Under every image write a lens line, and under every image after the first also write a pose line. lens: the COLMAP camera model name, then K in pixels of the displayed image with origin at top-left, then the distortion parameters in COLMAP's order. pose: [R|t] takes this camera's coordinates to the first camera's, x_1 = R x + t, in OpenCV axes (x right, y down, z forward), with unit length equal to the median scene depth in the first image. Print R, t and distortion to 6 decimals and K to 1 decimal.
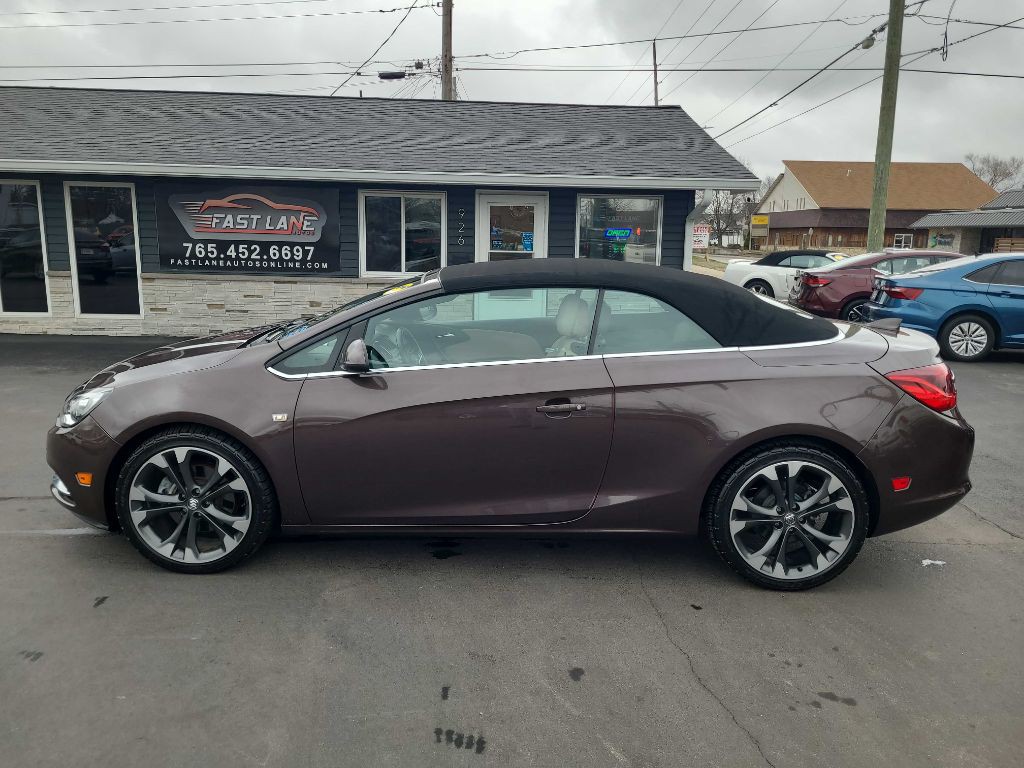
lens RADIAL K [[766.3, 0, 513.7], [0, 766.3, 384.0], [0, 0, 1]] dist [0.060576, -0.043528]
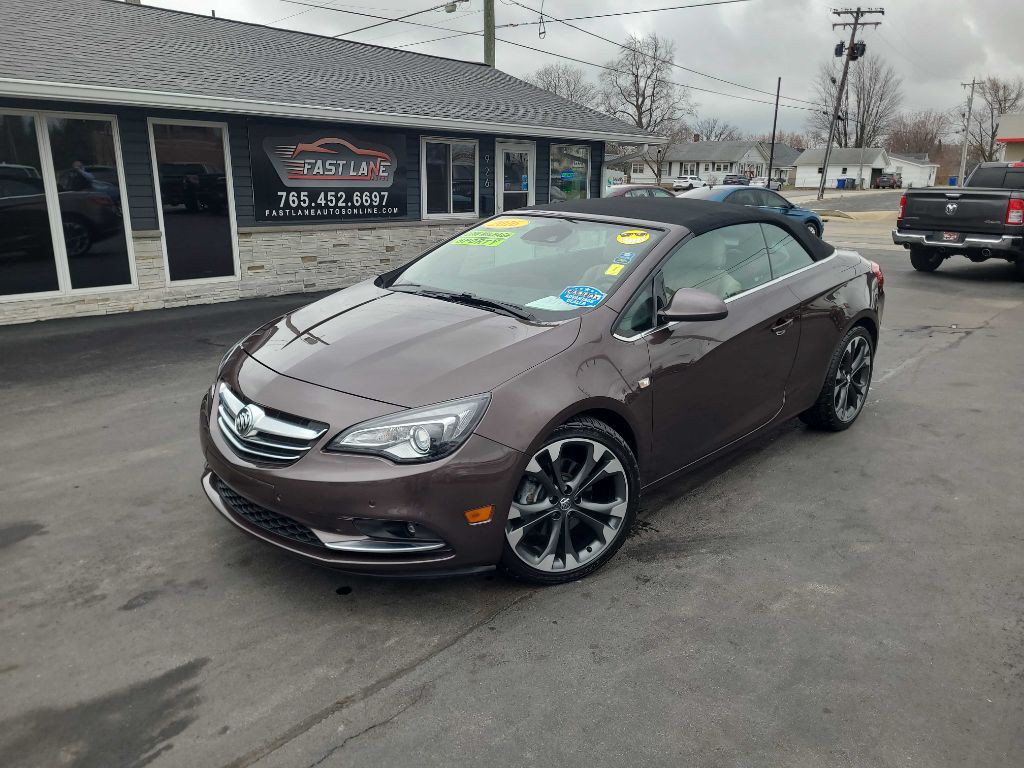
lens RADIAL K [[766.3, 0, 519.7], [0, 766.3, 384.5], [0, 0, 1]] dist [0.060576, -0.043528]
pose [[0.689960, -0.199600, 0.695784, -0.905273], [0.134971, 0.979847, 0.147248, -0.054543], [-0.711153, -0.007685, 0.702996, 0.153443]]
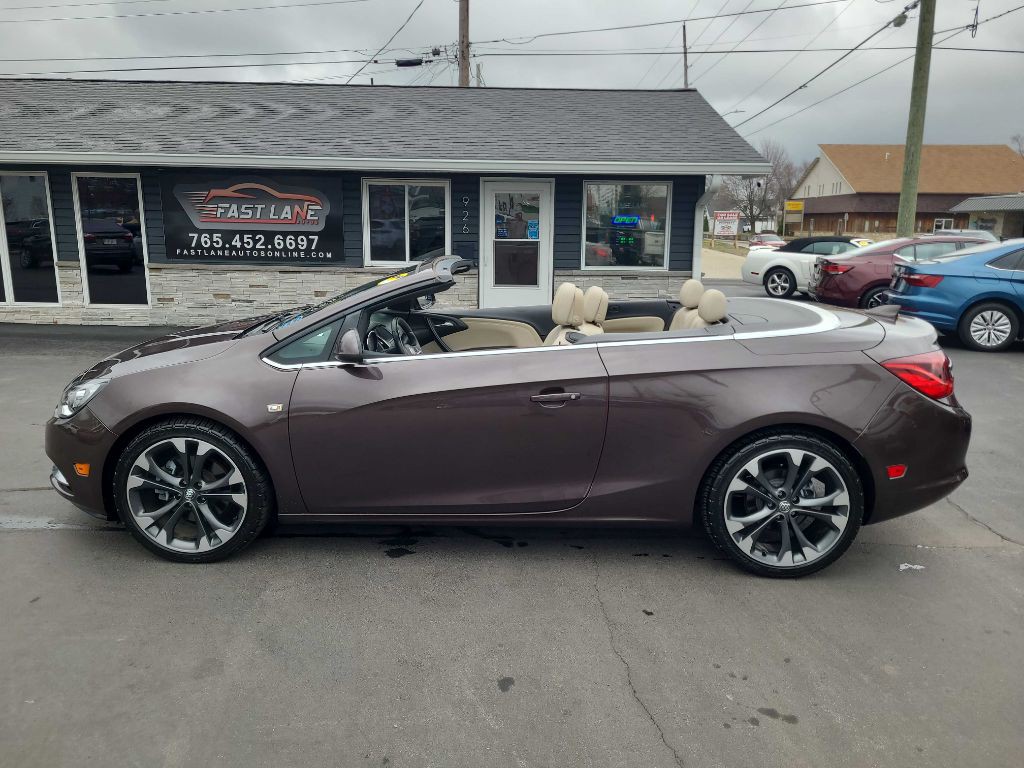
lens RADIAL K [[766.3, 0, 511.5], [0, 766.3, 382.4], [0, 0, 1]] dist [0.060576, -0.043528]
pose [[0.999099, 0.001791, -0.042407, 0.033215], [-0.001231, 0.999912, 0.013227, -0.002549], [0.042427, -0.013163, 0.999013, 0.013313]]
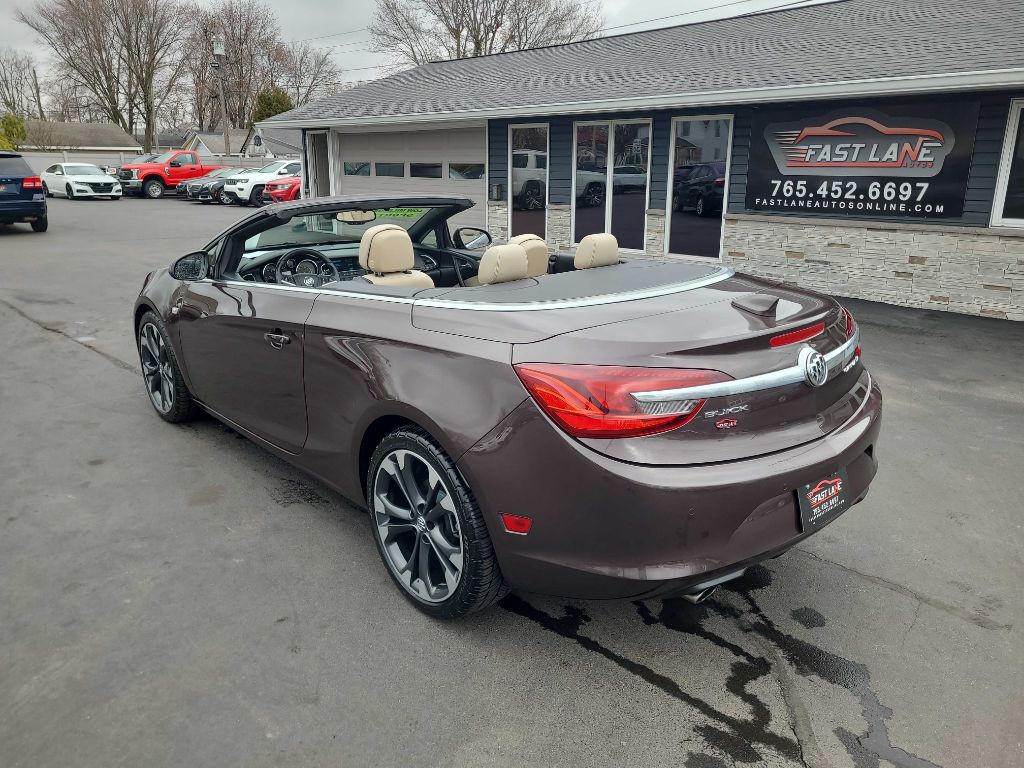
lens RADIAL K [[766.3, 0, 515.4], [0, 766.3, 374.7], [0, 0, 1]] dist [0.060576, -0.043528]
pose [[0.657723, 0.185949, -0.729948, 0.063626], [-0.132042, 0.982508, 0.131310, -0.041451], [0.741596, 0.010018, 0.670771, 0.196226]]
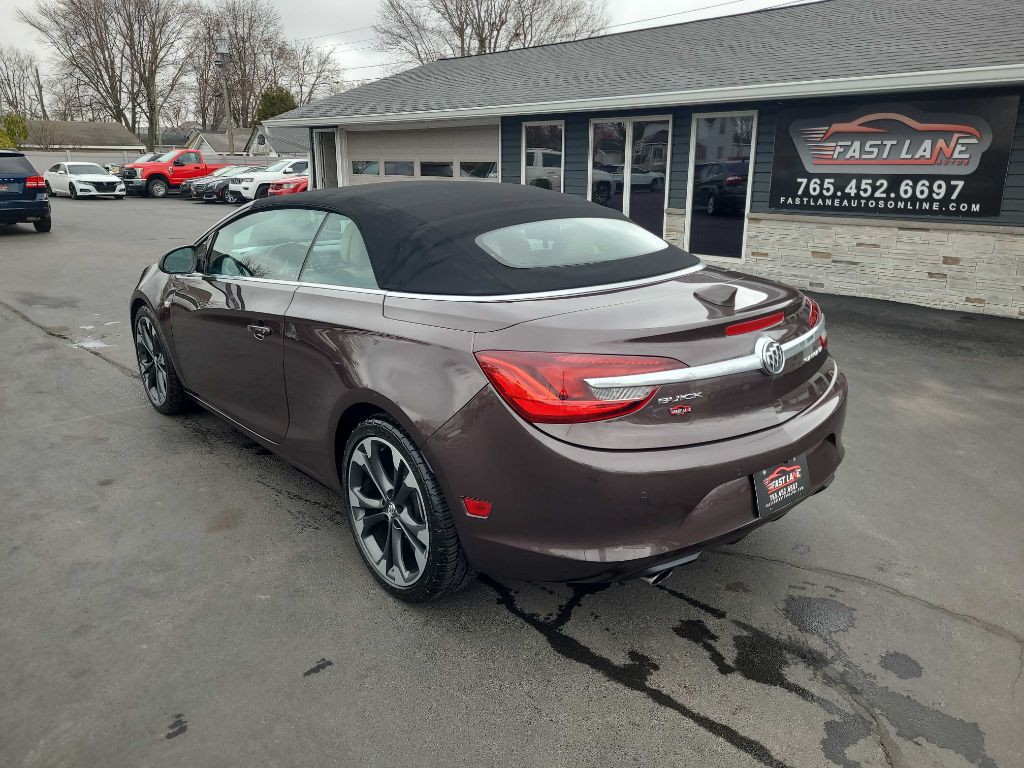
lens RADIAL K [[766.3, 0, 518.1], [0, 766.3, 375.0], [0, 0, 1]] dist [0.060576, -0.043528]
pose [[0.657709, 0.186441, -0.729834, 0.033155], [-0.130767, 0.982435, 0.133126, -0.042091], [0.741835, 0.007880, 0.670537, 0.201015]]
